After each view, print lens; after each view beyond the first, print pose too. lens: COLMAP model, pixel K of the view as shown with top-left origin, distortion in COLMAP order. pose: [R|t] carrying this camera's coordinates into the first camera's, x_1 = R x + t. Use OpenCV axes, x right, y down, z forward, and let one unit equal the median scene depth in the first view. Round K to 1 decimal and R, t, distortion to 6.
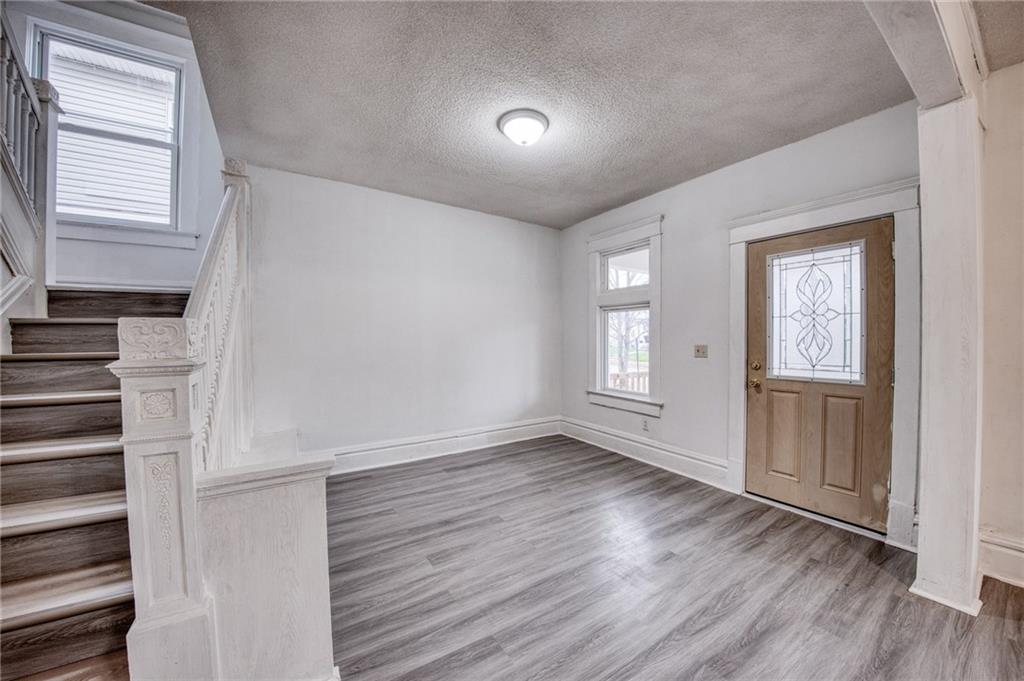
lens RADIAL K [[367.6, 0, 507.8], [0, 367.6, 333.1], [0, 0, 1]] dist [-0.030044, -0.000190]
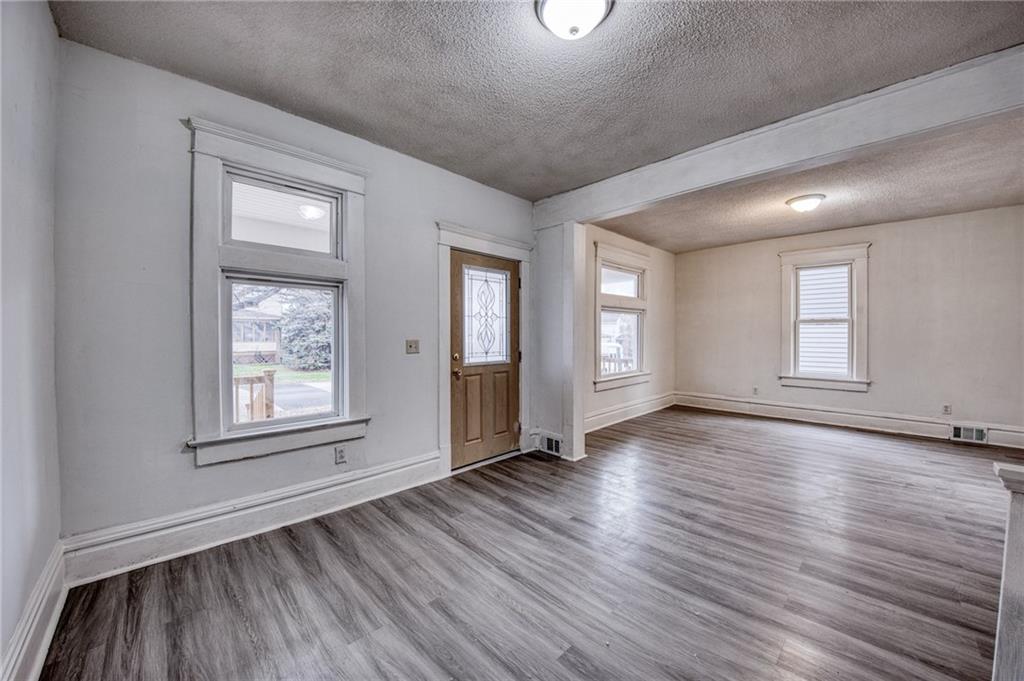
lens RADIAL K [[353.6, 0, 506.0], [0, 353.6, 338.6], [0, 0, 1]] dist [-0.025146, -0.000114]
pose [[-0.184514, 0.003344, 0.982824, -0.448103], [-0.005211, 0.999977, -0.004380, 0.035948], [-0.982816, -0.005930, -0.184493, 1.058140]]
